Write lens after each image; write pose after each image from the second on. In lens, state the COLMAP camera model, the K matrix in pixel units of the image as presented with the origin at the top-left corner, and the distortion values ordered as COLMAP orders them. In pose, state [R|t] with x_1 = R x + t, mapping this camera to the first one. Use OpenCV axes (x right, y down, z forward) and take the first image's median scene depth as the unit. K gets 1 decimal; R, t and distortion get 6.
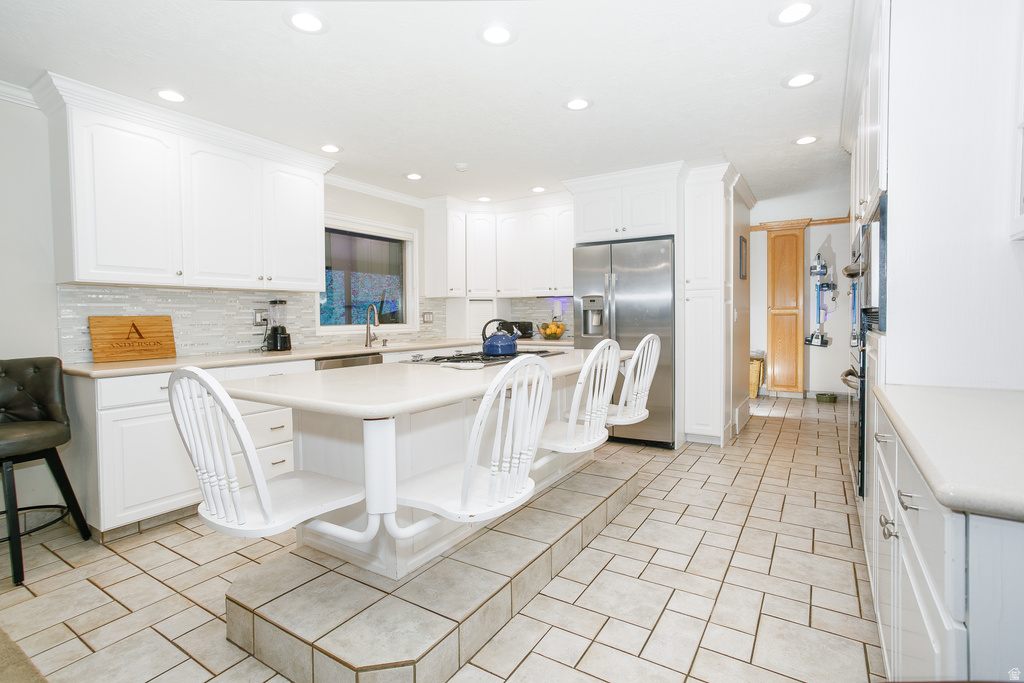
lens RADIAL K [[480.8, 0, 512.1], [0, 480.8, 351.8], [0, 0, 1]] dist [-0.005007, -0.000123]
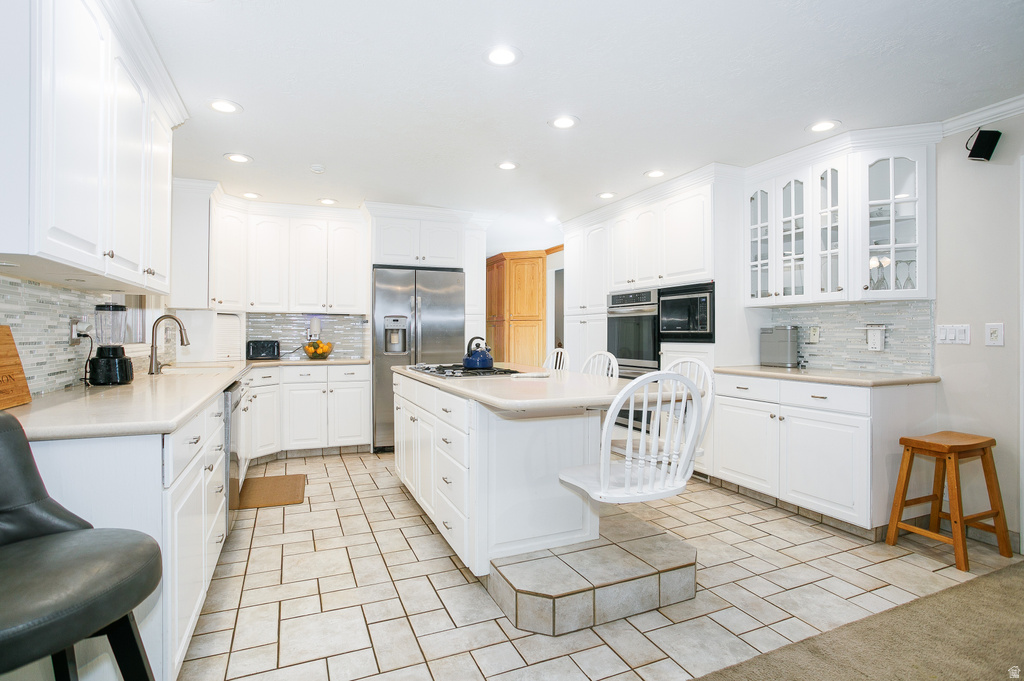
lens RADIAL K [[513.5, 0, 507.9], [0, 513.5, 334.7], [0, 0, 1]] dist [-0.031302, 0.001012]
pose [[0.560024, 0.008807, 0.828429, -0.742888], [0.056898, 0.997174, -0.049064, -0.005689], [-0.826520, 0.074614, 0.557940, 0.199109]]
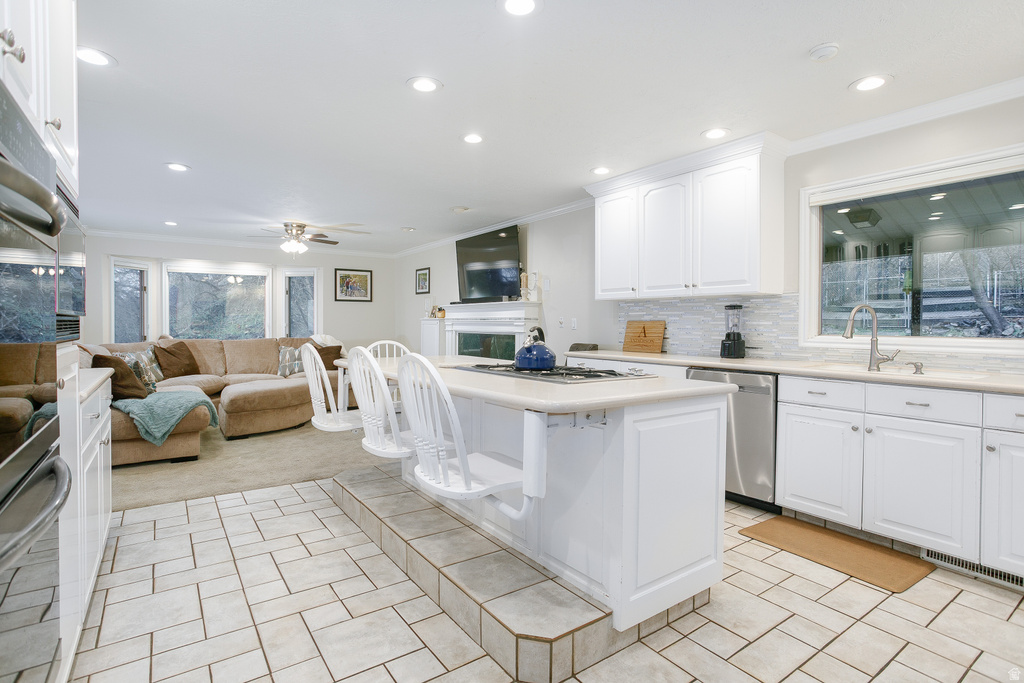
lens RADIAL K [[513.5, 0, 507.9], [0, 513.5, 335.7], [0, 0, 1]] dist [-0.031302, 0.001012]
pose [[-0.375925, 0.026079, -0.926283, 0.619426], [-0.071651, 0.995793, 0.057115, -0.072409], [0.923876, 0.087840, -0.372475, 0.967434]]
